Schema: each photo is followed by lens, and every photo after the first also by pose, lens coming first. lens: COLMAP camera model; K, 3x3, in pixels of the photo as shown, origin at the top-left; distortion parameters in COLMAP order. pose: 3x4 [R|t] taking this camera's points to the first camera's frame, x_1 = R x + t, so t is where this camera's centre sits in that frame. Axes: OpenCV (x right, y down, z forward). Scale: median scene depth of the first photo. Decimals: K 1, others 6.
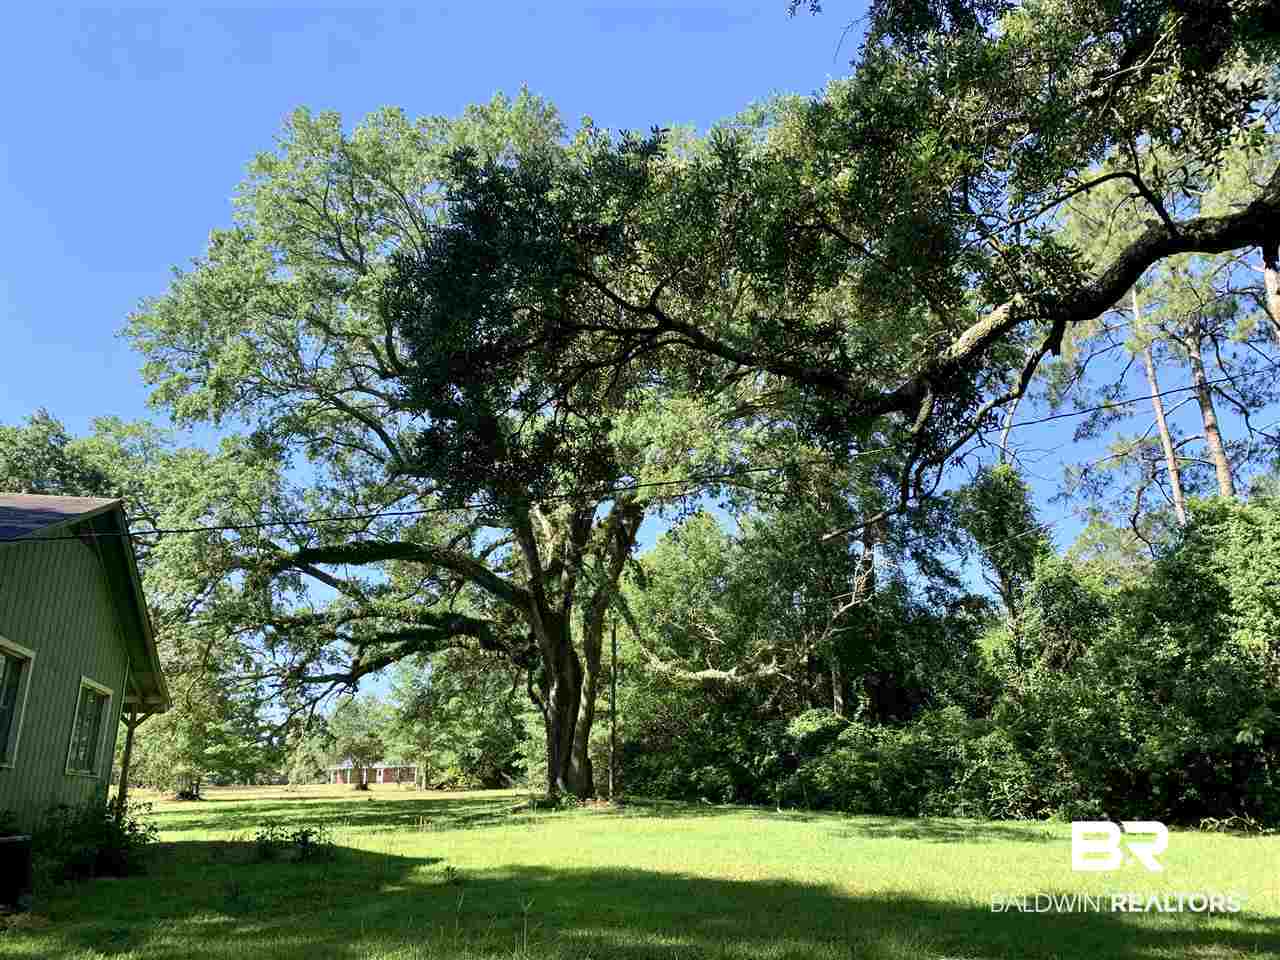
lens RADIAL K [[977.1, 0, 645.1], [0, 977.1, 471.6], [0, 0, 1]] dist [0.036487, -0.022975]
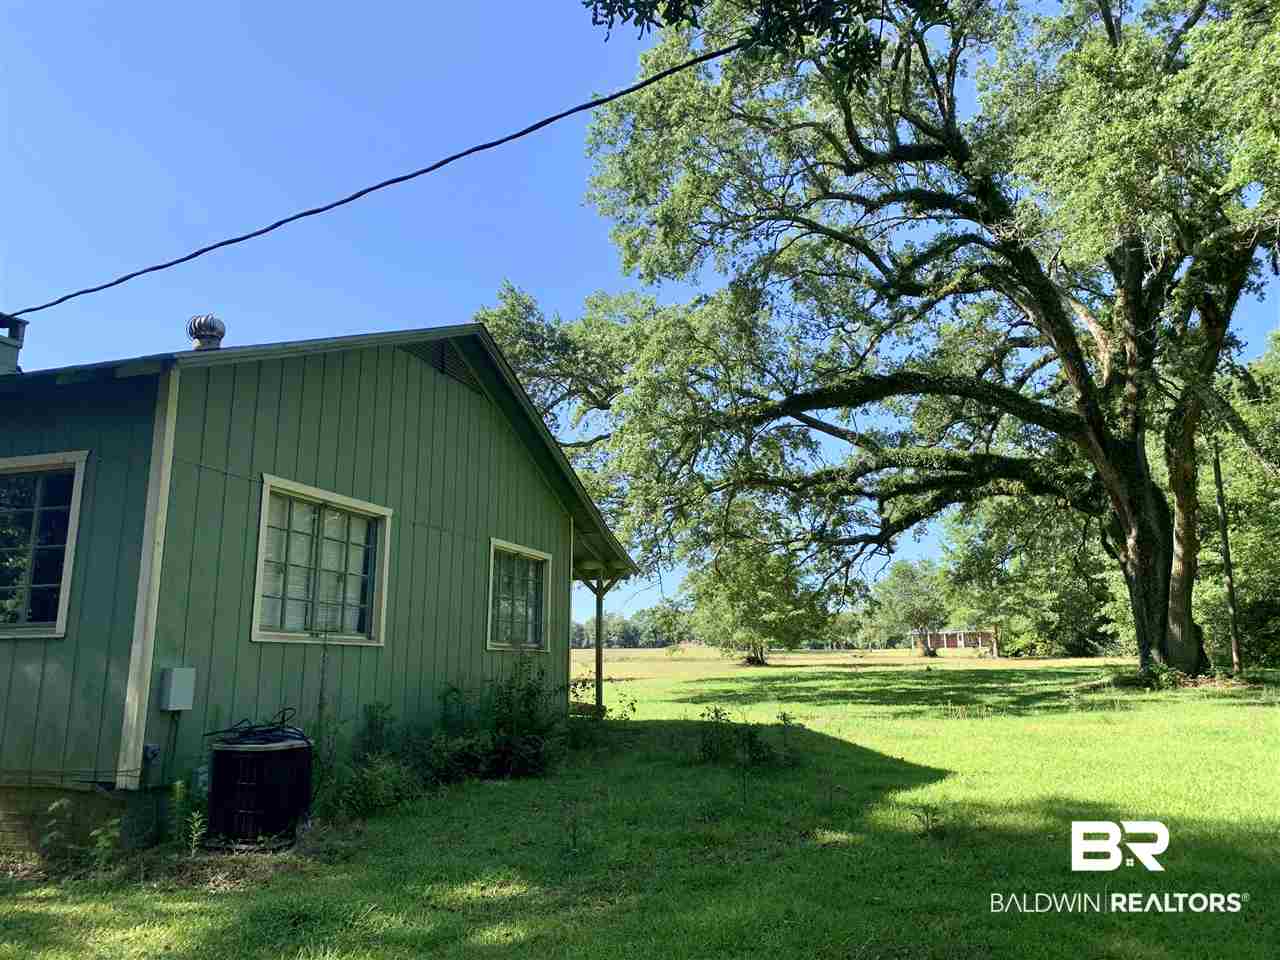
lens RADIAL K [[977.1, 0, 645.1], [0, 977.1, 471.6], [0, 0, 1]] dist [0.036487, -0.022975]
pose [[0.843689, -0.094640, -0.528424, -0.002273], [0.162942, 0.983045, 0.084093, 0.040078], [0.511506, -0.157051, 0.844806, 0.143460]]
